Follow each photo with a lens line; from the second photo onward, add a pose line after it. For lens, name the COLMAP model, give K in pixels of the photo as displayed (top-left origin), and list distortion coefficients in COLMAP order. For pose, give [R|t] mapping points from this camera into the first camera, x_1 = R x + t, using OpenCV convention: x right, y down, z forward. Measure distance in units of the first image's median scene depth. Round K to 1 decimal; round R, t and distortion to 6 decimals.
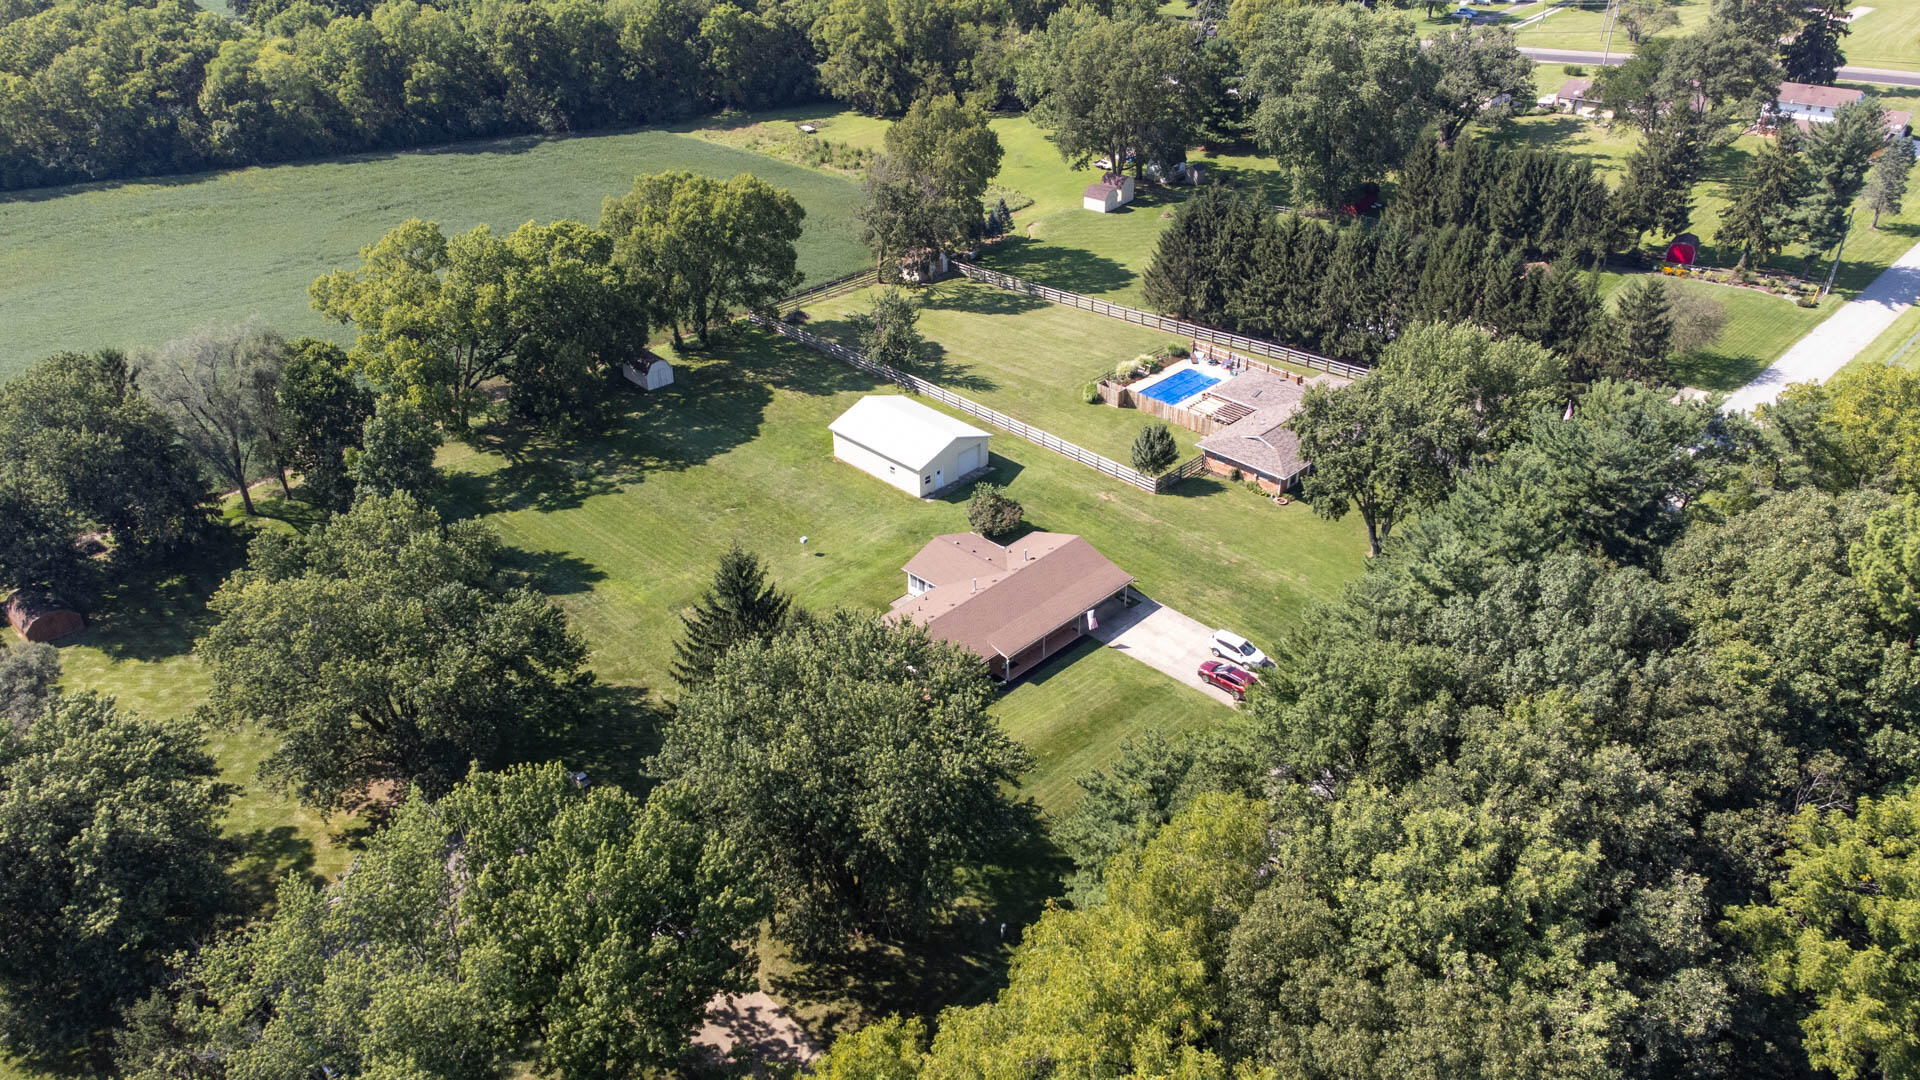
lens RADIAL K [[1419.5, 0, 953.5], [0, 1419.5, 550.2], [0, 0, 1]] dist [0.047110, 0.010276]
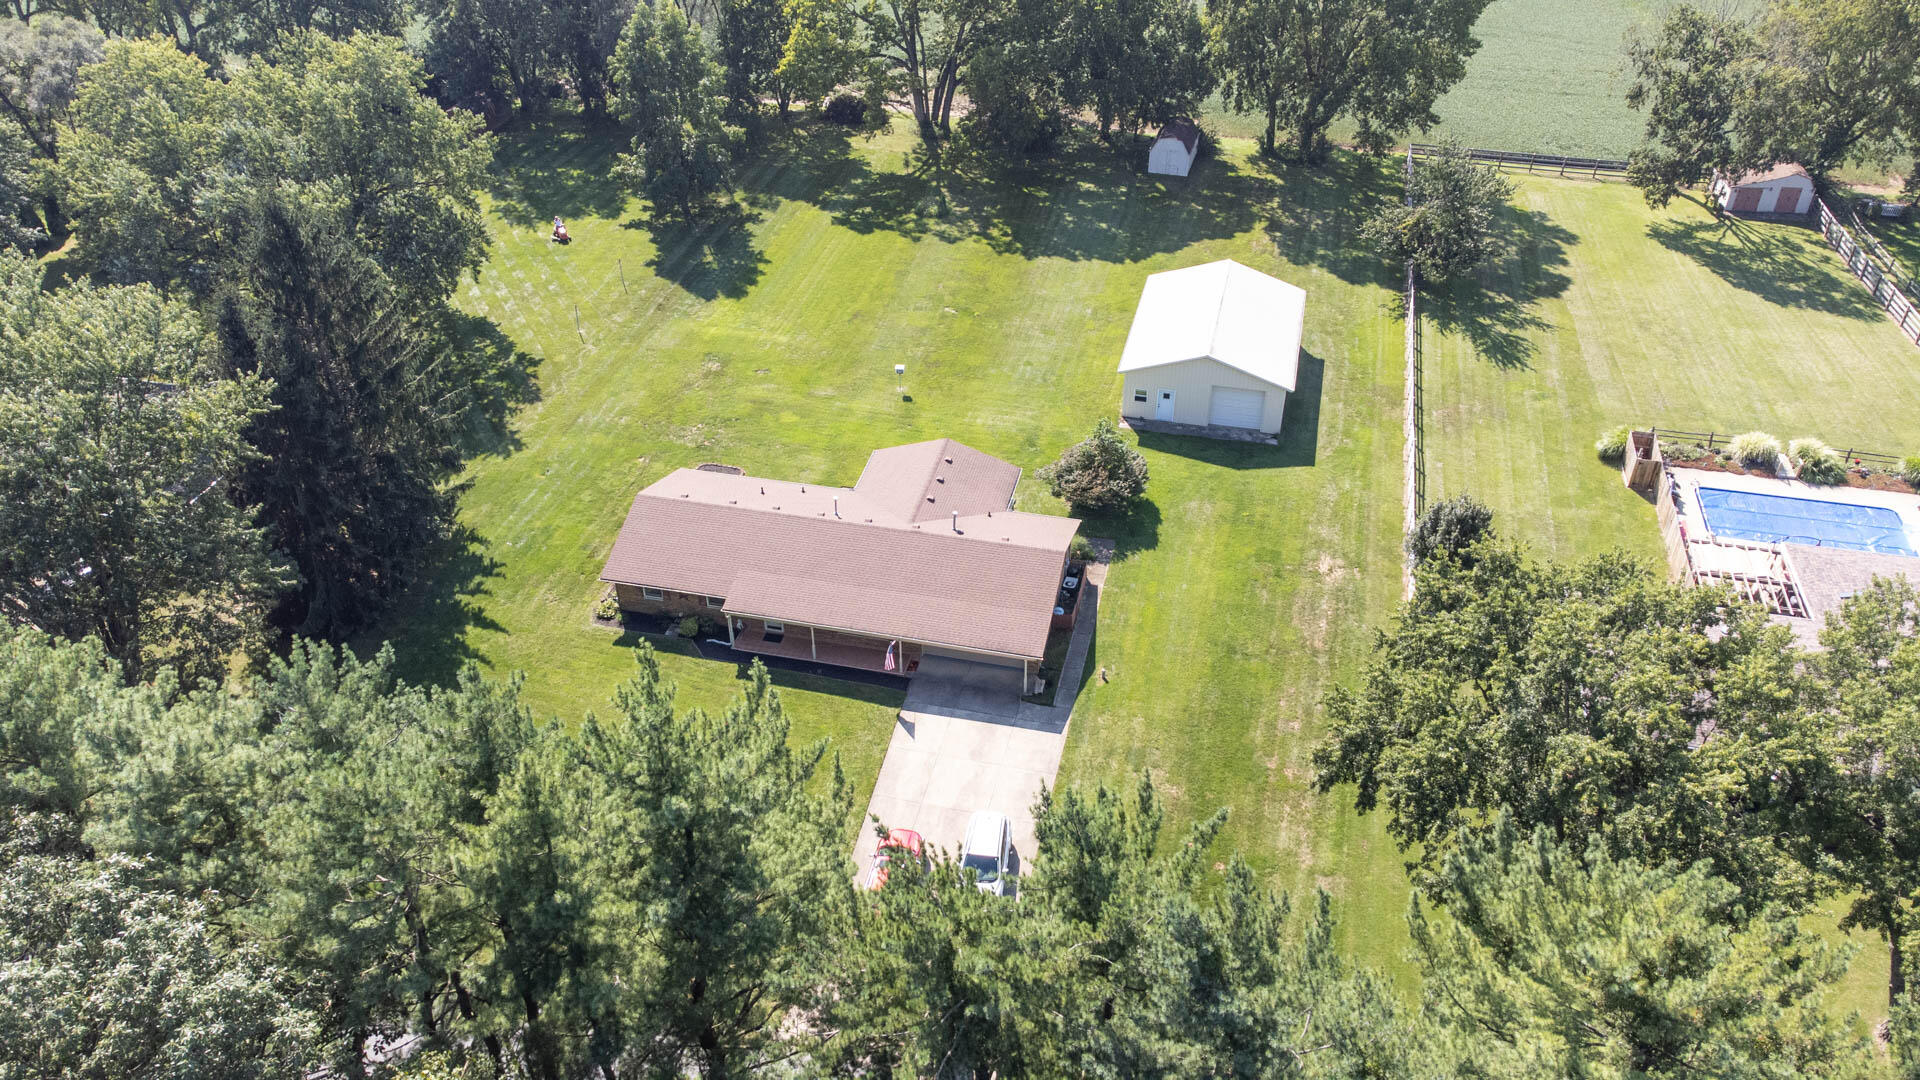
lens RADIAL K [[1428.9, 0, 960.9], [0, 1428.9, 540.2], [0, 0, 1]] dist [0.037870, 0.027334]
pose [[0.521001, 0.512084, -0.682882, 0.349474], [-0.450753, 0.844454, 0.289344, -0.122697], [0.724831, 0.157062, 0.670785, 0.458074]]
